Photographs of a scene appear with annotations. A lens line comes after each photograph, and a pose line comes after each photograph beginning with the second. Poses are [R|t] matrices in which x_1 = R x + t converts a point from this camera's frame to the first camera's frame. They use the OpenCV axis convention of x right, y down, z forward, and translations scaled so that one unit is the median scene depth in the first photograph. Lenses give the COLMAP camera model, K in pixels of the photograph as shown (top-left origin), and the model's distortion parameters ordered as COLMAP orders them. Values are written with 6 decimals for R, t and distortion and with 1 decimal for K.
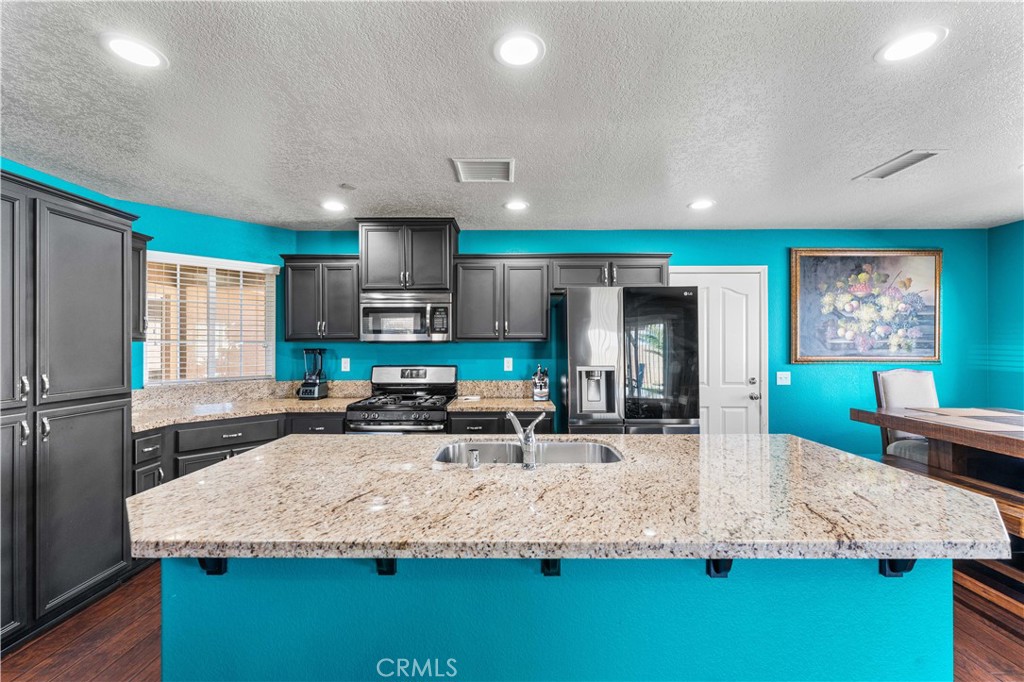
lens RADIAL K [[415.7, 0, 513.1], [0, 415.7, 341.3], [0, 0, 1]] dist [0.004515, -0.001848]
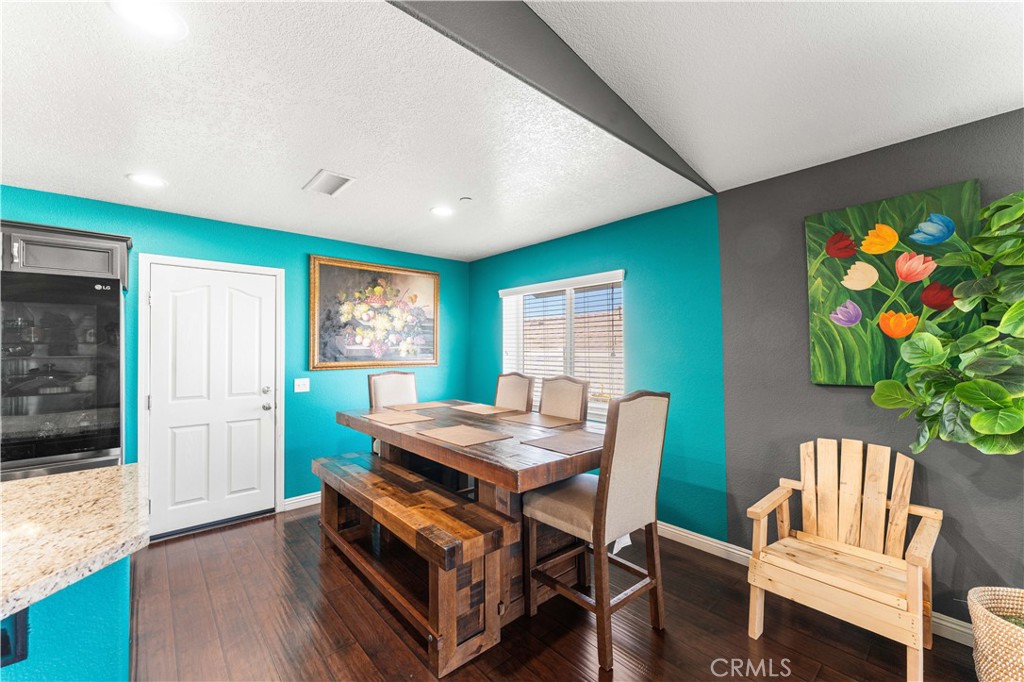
lens RADIAL K [[415.7, 0, 518.5], [0, 415.7, 347.5], [0, 0, 1]] dist [0.004515, -0.001848]
pose [[0.727363, -0.001776, 0.686250, 0.348025], [-0.001812, 0.999988, 0.004509, -0.006222], [-0.686250, -0.004523, 0.727351, -0.069417]]
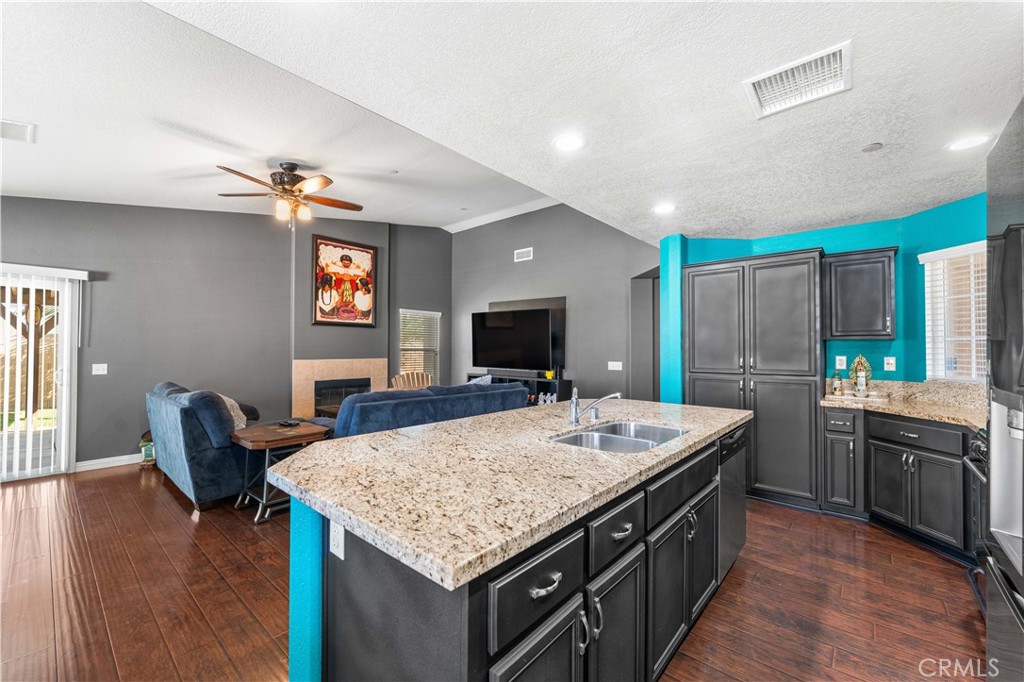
lens RADIAL K [[415.7, 0, 512.3], [0, 415.7, 341.3], [0, 0, 1]] dist [0.004515, -0.001848]
pose [[-0.645653, -0.016392, -0.763455, 0.495605], [0.003910, 0.999685, -0.024772, 0.022960], [0.763621, -0.018979, -0.645386, 0.697055]]
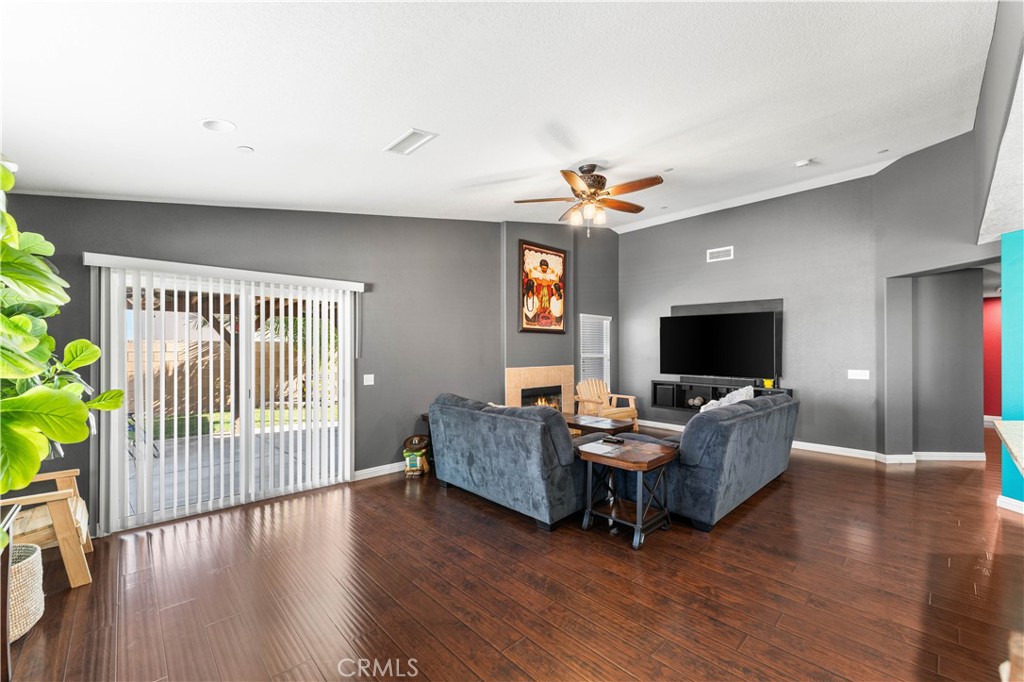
lens RADIAL K [[415.7, 0, 513.7], [0, 415.7, 349.4], [0, 0, 1]] dist [0.004515, -0.001848]
pose [[-0.714490, 0.001868, -0.699643, 0.881542], [0.007891, 0.999954, -0.005389, -0.008867], [0.699601, -0.009371, -0.714472, 0.189598]]
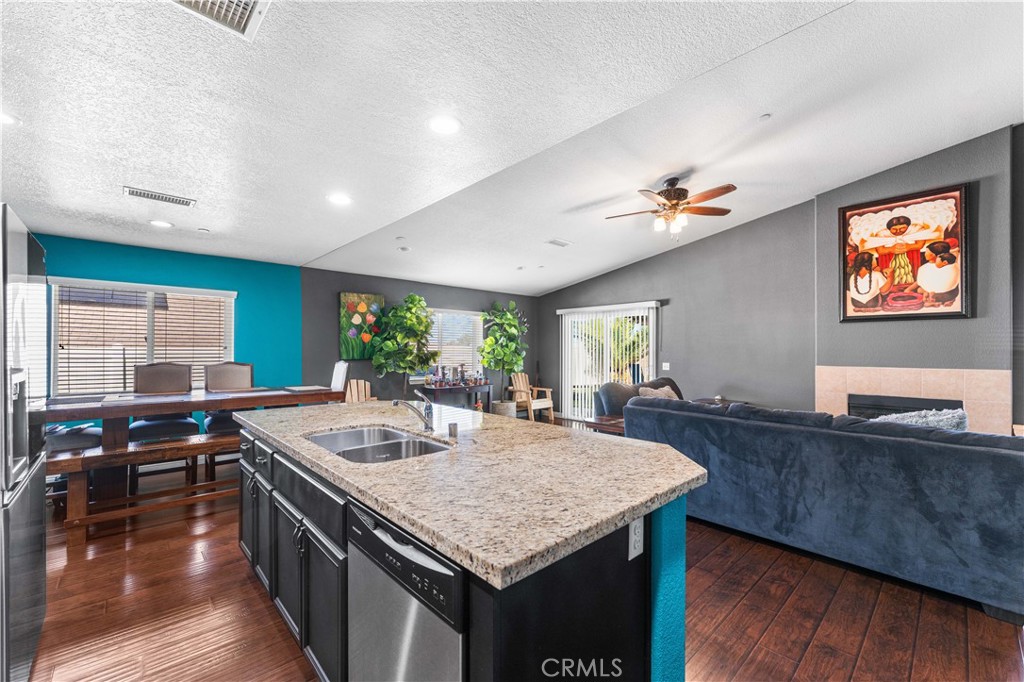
lens RADIAL K [[415.7, 0, 511.4], [0, 415.7, 346.6], [0, 0, 1]] dist [0.004515, -0.001848]
pose [[-0.693779, 0.006518, 0.720158, -0.432636], [-0.009269, 0.999795, -0.017979, 0.022789], [-0.720128, -0.019149, -0.693577, 0.680900]]
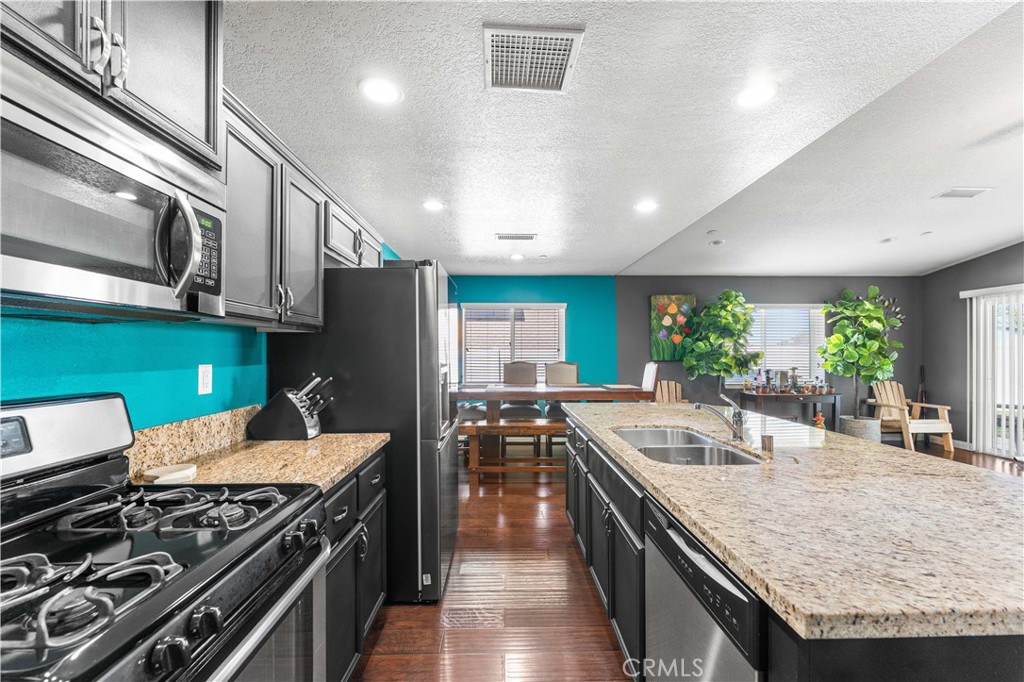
lens RADIAL K [[415.7, 0, 513.7], [0, 415.7, 351.0], [0, 0, 1]] dist [0.004515, -0.001848]
pose [[-0.044393, 0.003221, 0.999009, -0.449235], [-0.010072, 0.999943, -0.003672, 0.022850], [-0.998963, -0.010225, -0.044358, 0.665029]]
